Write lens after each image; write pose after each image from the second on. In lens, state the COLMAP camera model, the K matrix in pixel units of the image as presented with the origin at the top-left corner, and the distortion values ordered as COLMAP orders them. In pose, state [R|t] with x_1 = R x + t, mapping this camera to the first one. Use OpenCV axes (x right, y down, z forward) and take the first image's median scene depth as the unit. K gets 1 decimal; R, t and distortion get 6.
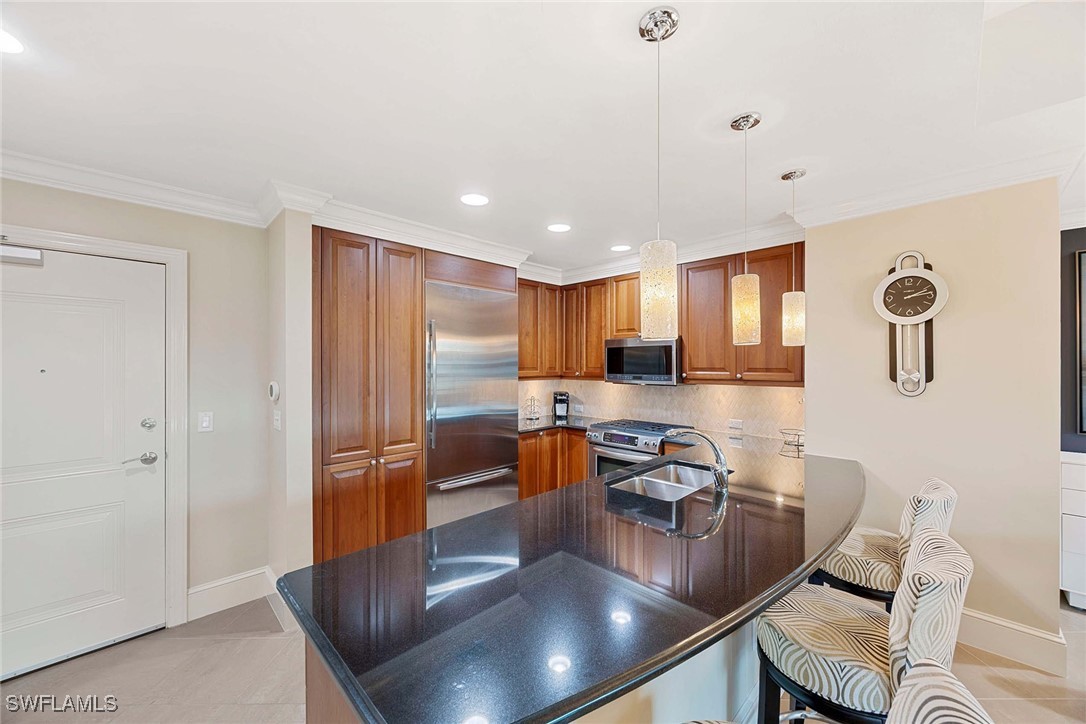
lens RADIAL K [[421.0, 0, 545.3], [0, 421.0, 363.6], [0, 0, 1]] dist [-0.001830, 0.000855]
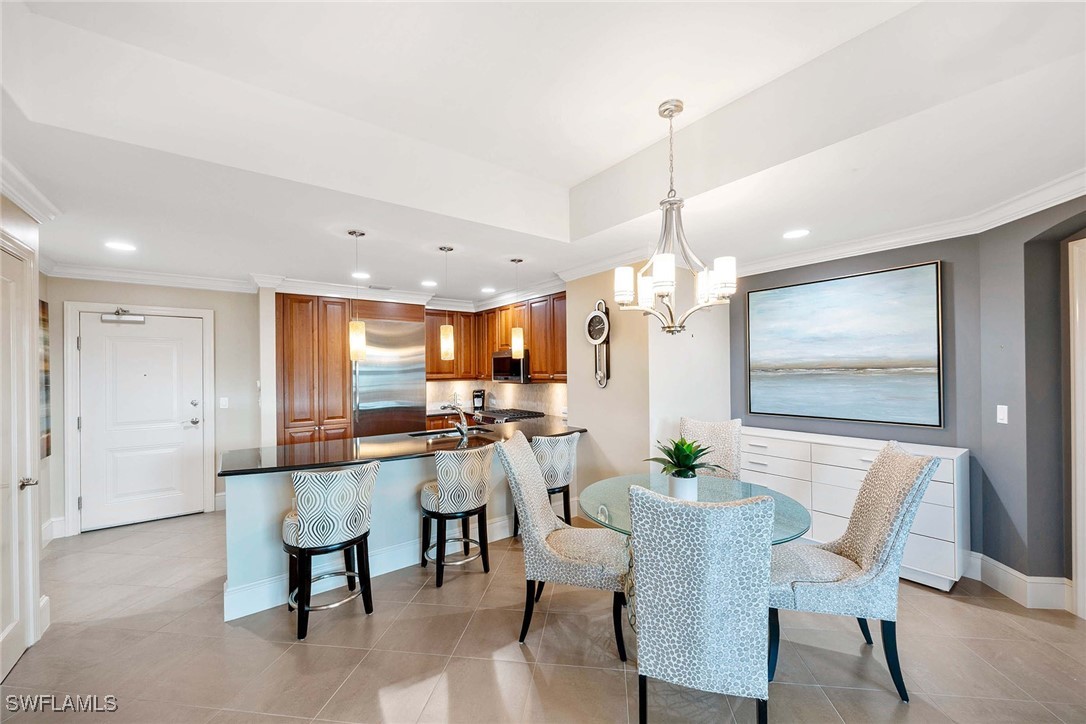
lens RADIAL K [[421.0, 0, 543.9], [0, 421.0, 369.2], [0, 0, 1]] dist [-0.001830, 0.000855]
pose [[0.990582, -0.006919, -0.136749, 0.690527], [0.007097, 0.999974, 0.000810, 0.001230], [0.136740, -0.001773, 0.990605, -0.521666]]
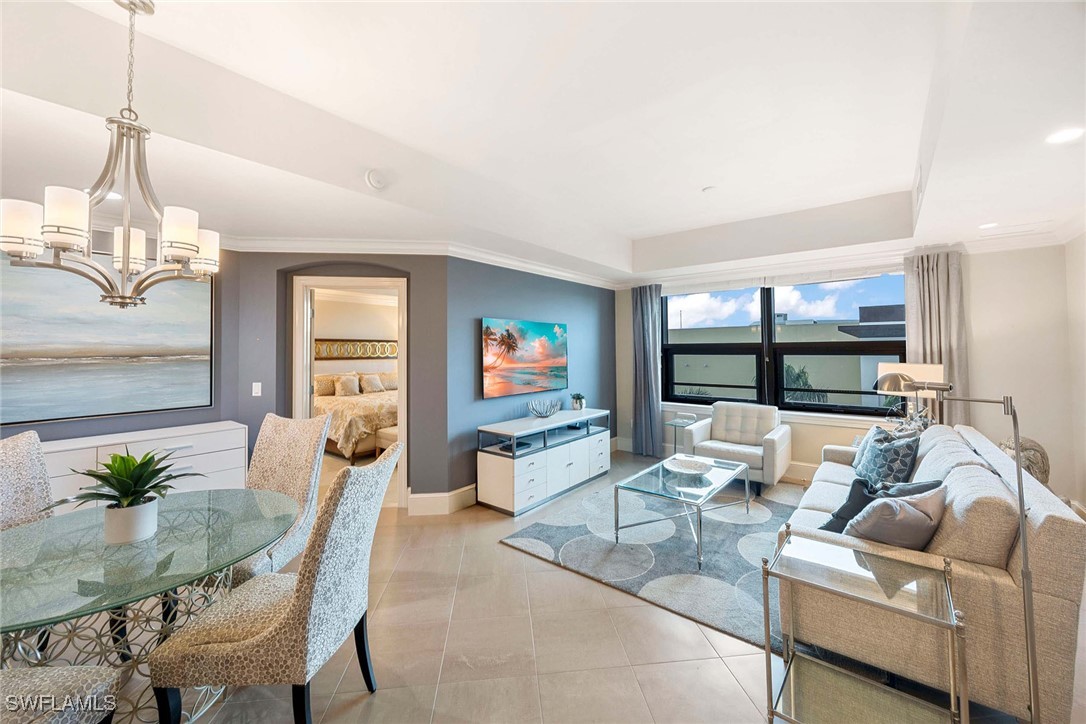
lens RADIAL K [[421.0, 0, 545.8], [0, 421.0, 337.7], [0, 0, 1]] dist [-0.001830, 0.000855]
pose [[-0.099455, 0.031509, 0.994543, 0.222157], [0.005349, 0.999501, -0.031132, -0.002940], [-0.995028, 0.002224, -0.099574, -0.213872]]
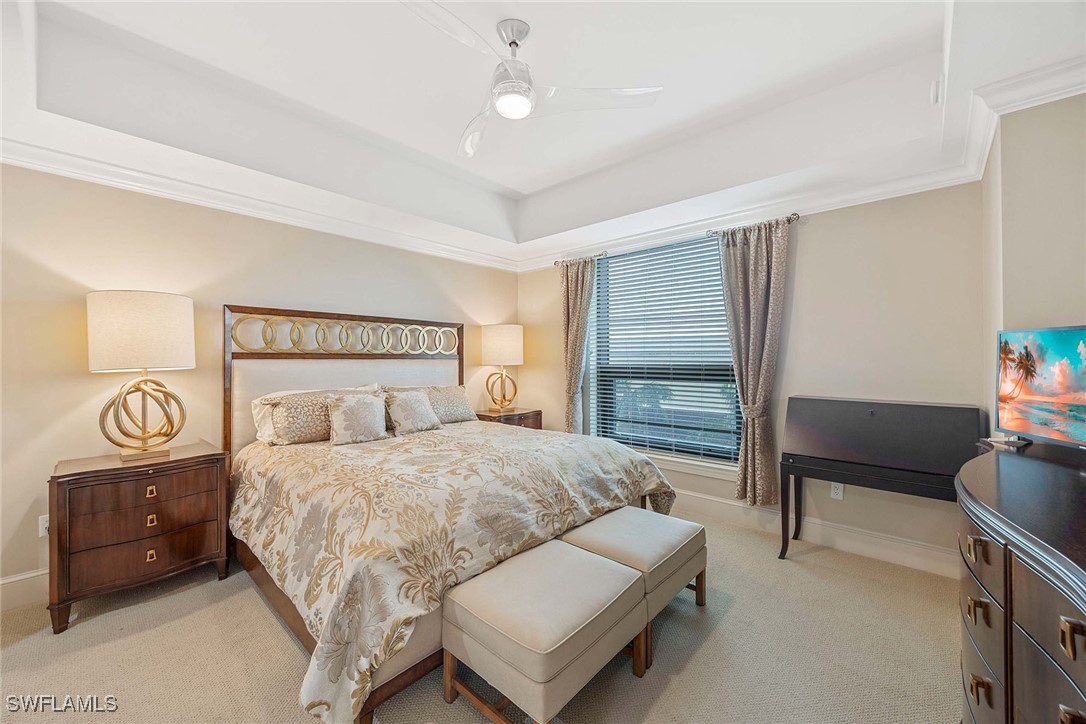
lens RADIAL K [[421.0, 0, 534.4], [0, 421.0, 356.9], [0, 0, 1]] dist [-0.001830, 0.000855]
pose [[-0.018153, 0.004736, 0.999824, 1.640144], [0.000863, 0.999988, -0.004721, 0.044163], [-0.999835, 0.000777, -0.018157, 0.247287]]
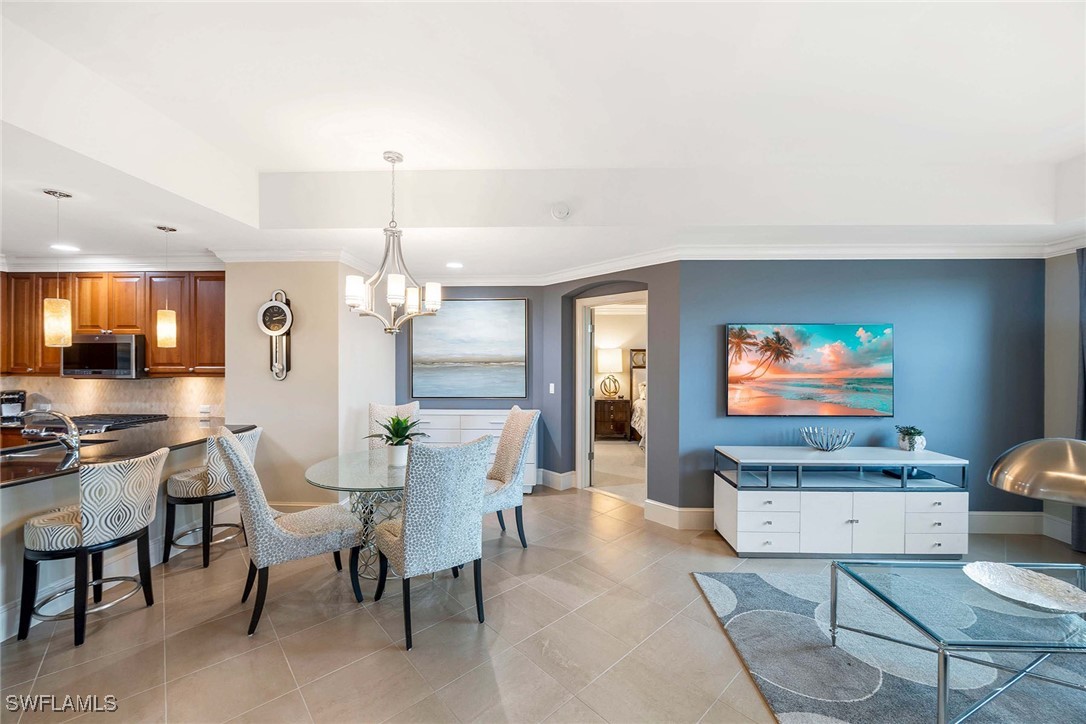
lens RADIAL K [[421.0, 0, 553.4], [0, 421.0, 359.8], [0, 0, 1]] dist [-0.001830, 0.000855]
pose [[0.734017, 0.005842, 0.679106, 0.434549], [-0.004048, 0.999983, -0.004227, 0.001295], [-0.679119, 0.000354, 0.734028, -0.695506]]
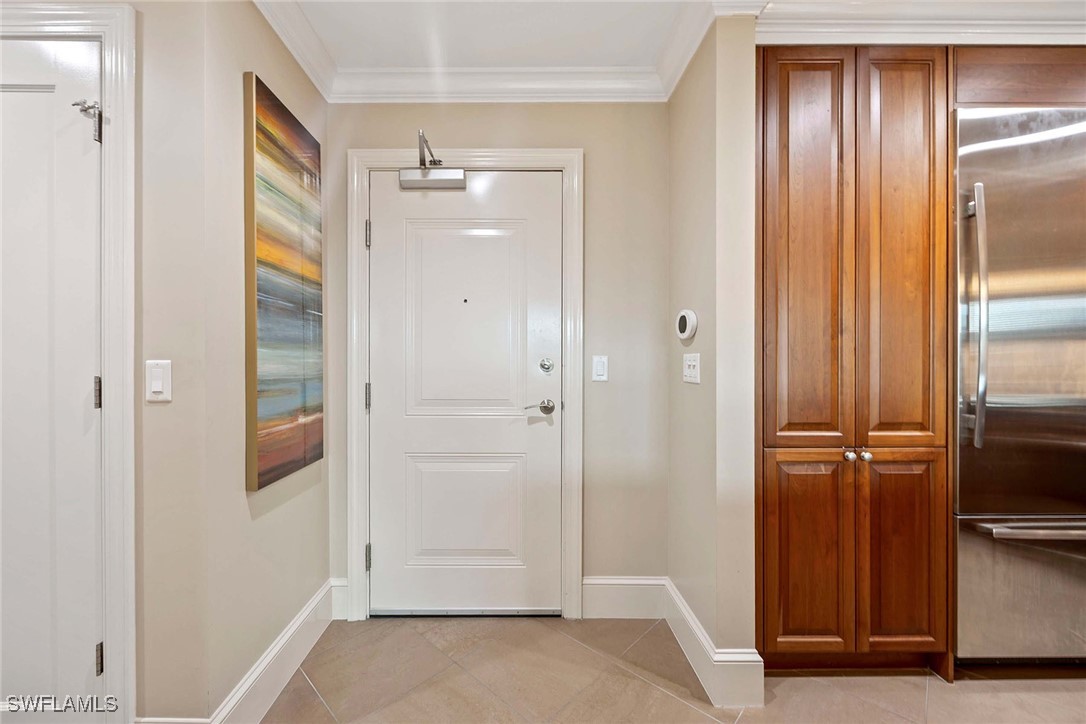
lens RADIAL K [[421.0, 0, 515.2], [0, 421.0, 360.9], [0, 0, 1]] dist [-0.001830, 0.000855]
pose [[0.708288, 0.005122, -0.705905, -0.313586], [-0.001912, 0.999984, 0.005337, 0.102619], [0.705921, -0.002430, 0.708286, 0.286307]]
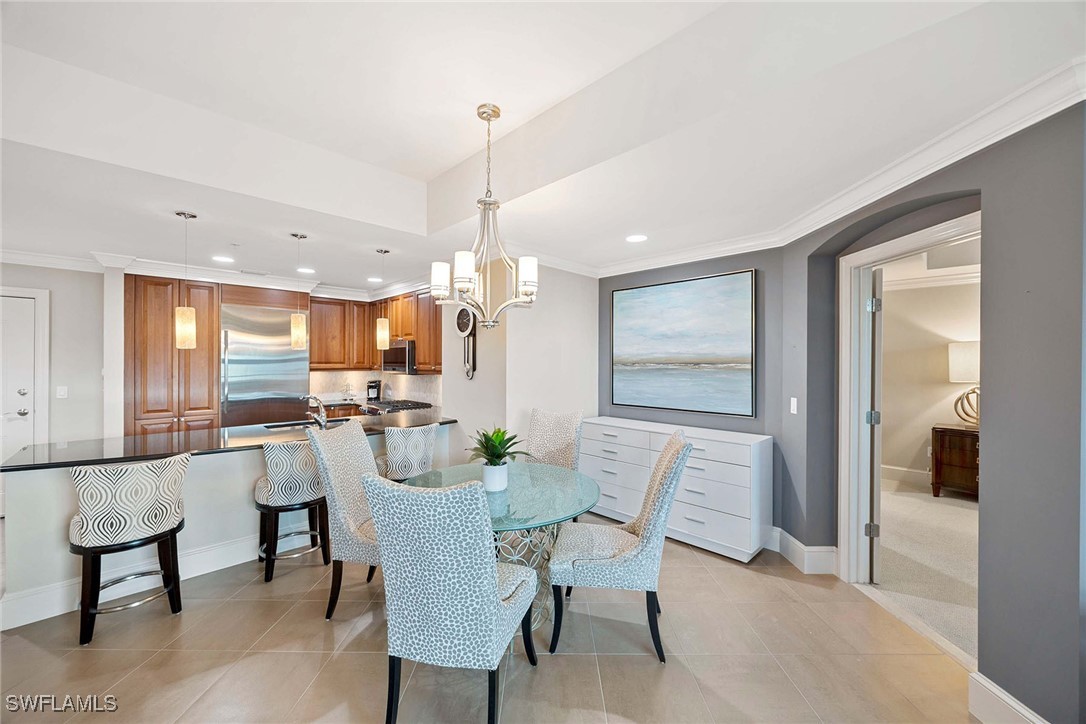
lens RADIAL K [[421.0, 0, 541.7], [0, 421.0, 360.1], [0, 0, 1]] dist [-0.001830, 0.000855]
pose [[0.999837, 0.006888, -0.016671, 0.942316], [-0.006874, 0.999976, 0.000916, -0.002796], [0.016677, -0.000802, 0.999861, -0.531366]]
